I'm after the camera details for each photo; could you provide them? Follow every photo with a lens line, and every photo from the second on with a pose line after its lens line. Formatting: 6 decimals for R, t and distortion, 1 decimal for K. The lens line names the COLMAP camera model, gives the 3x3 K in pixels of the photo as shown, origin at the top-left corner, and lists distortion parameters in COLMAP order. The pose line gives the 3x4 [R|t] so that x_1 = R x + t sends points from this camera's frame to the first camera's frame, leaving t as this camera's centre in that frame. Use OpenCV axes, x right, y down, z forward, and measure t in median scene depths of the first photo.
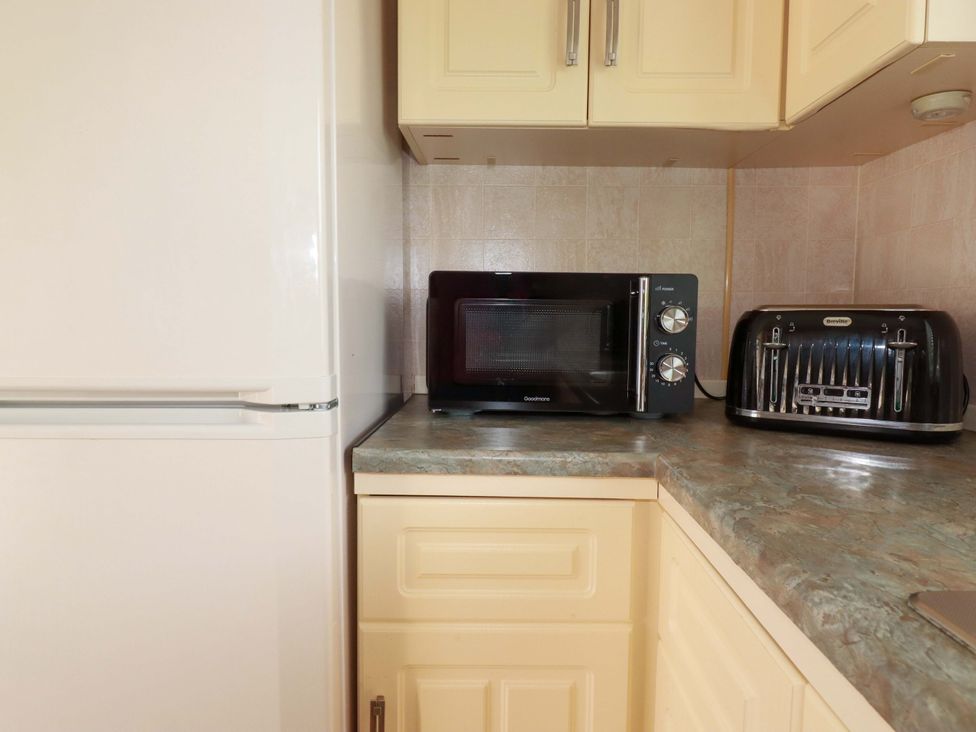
lens RADIAL K [[559.6, 0, 511.6], [0, 559.6, 358.2], [0, 0, 1]] dist [0.004080, -0.009580]
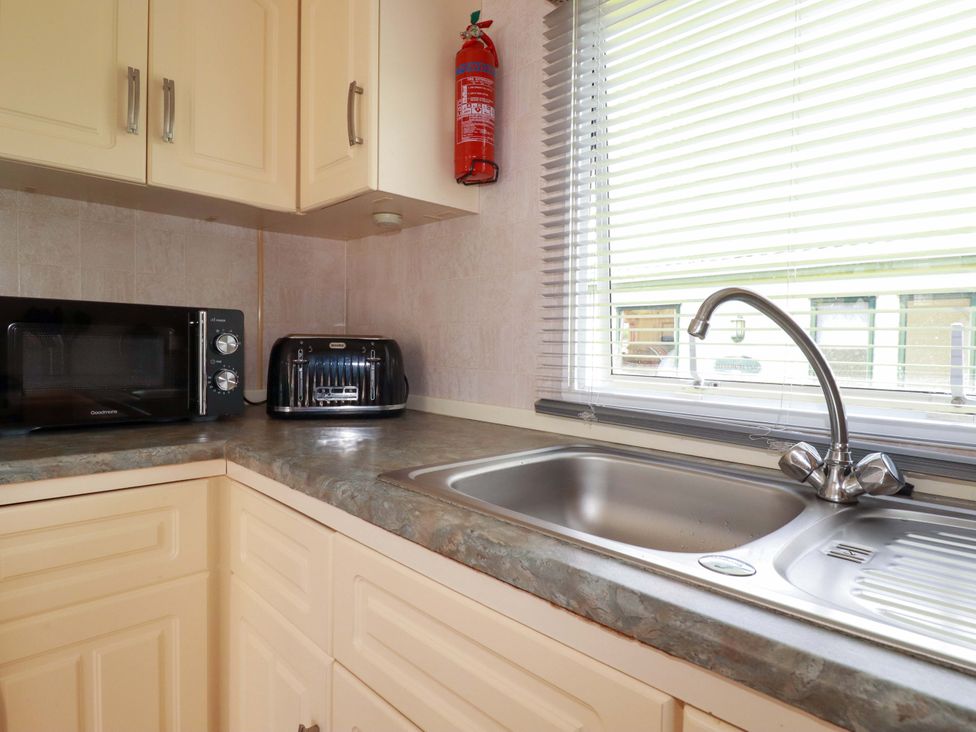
lens RADIAL K [[559.6, 0, 511.6], [0, 559.6, 358.2], [0, 0, 1]] dist [0.004080, -0.009580]
pose [[0.666306, -0.014326, 0.745541, -0.256465], [0.043265, 0.998874, -0.019473, 0.021169], [-0.744422, 0.045231, 0.666176, -0.395874]]
